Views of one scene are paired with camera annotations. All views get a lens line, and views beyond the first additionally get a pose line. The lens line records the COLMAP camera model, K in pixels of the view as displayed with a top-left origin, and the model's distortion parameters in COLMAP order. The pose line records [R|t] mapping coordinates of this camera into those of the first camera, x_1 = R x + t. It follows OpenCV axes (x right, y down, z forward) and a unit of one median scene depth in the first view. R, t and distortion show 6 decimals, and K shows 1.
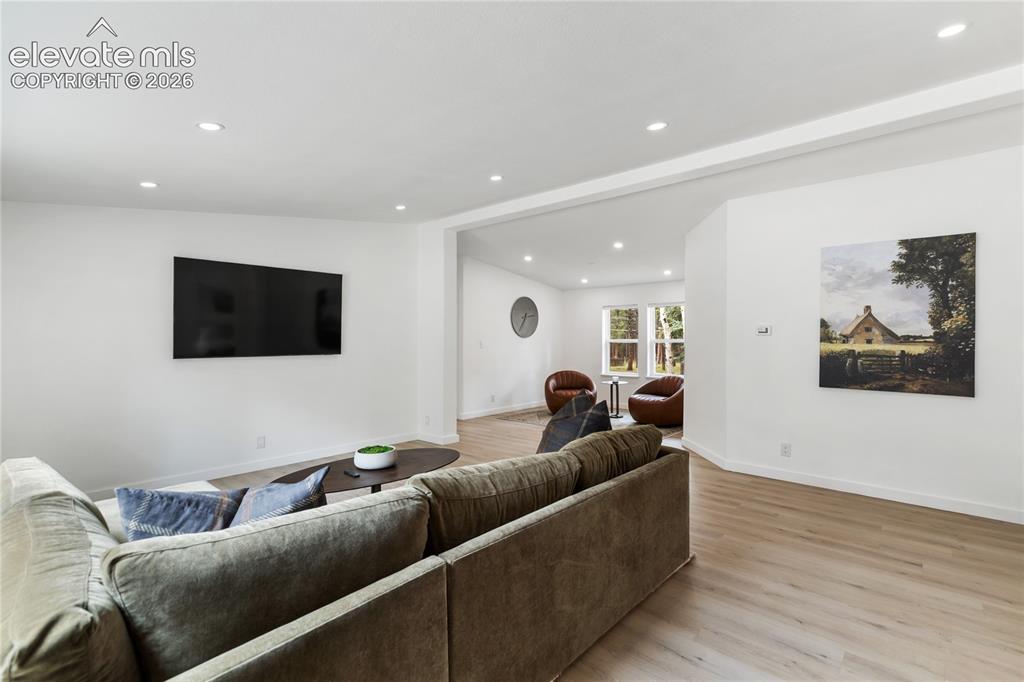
lens RADIAL K [[474.6, 0, 503.3], [0, 474.6, 349.9], [0, 0, 1]] dist [0.010638, -0.003105]
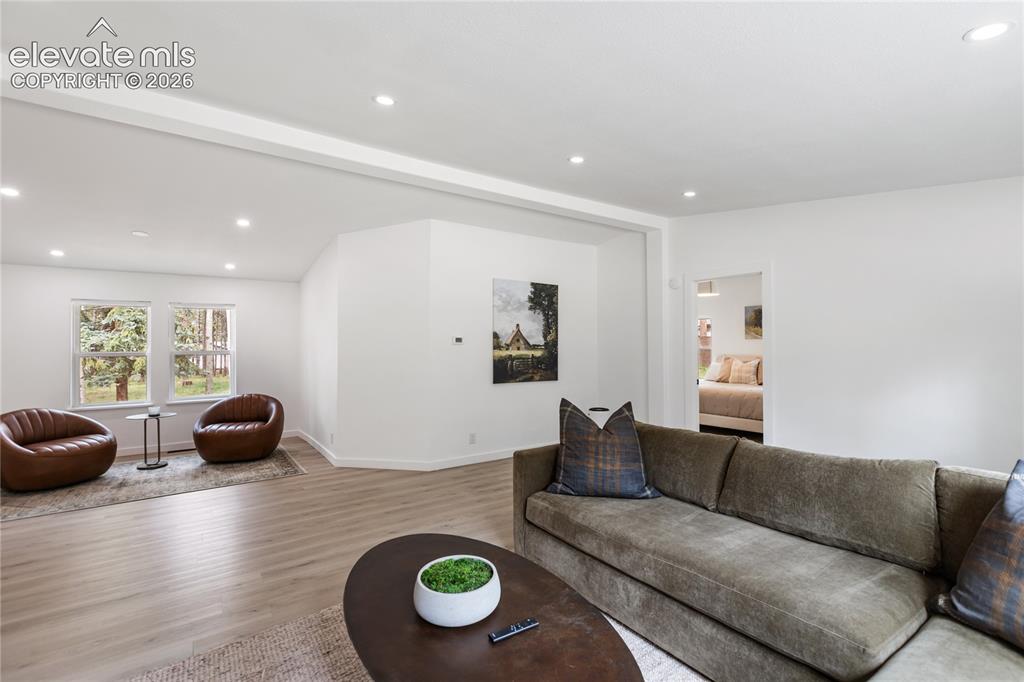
lens RADIAL K [[474.6, 0, 549.2], [0, 474.6, 341.4], [0, 0, 1]] dist [0.010638, -0.003105]
pose [[0.200287, 0.012698, 0.979655, -0.626833], [0.032765, 0.999270, -0.019651, -0.008281], [-0.979189, 0.036035, 0.199724, 0.624896]]
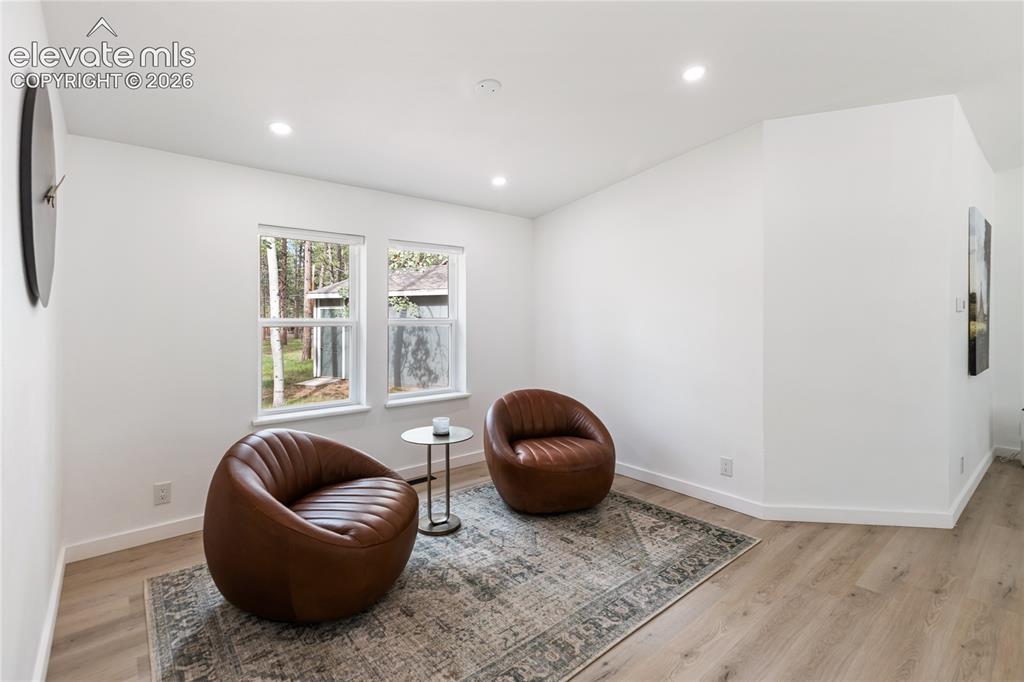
lens RADIAL K [[469.0, 0, 538.1], [0, 469.0, 325.3], [0, 0, 1]] dist [0.006224, -0.001091]
pose [[0.110390, -0.009382, 0.993844, -0.239988], [0.023539, 0.999700, 0.006822, -0.034502], [-0.993610, 0.022641, 0.110578, 1.757380]]
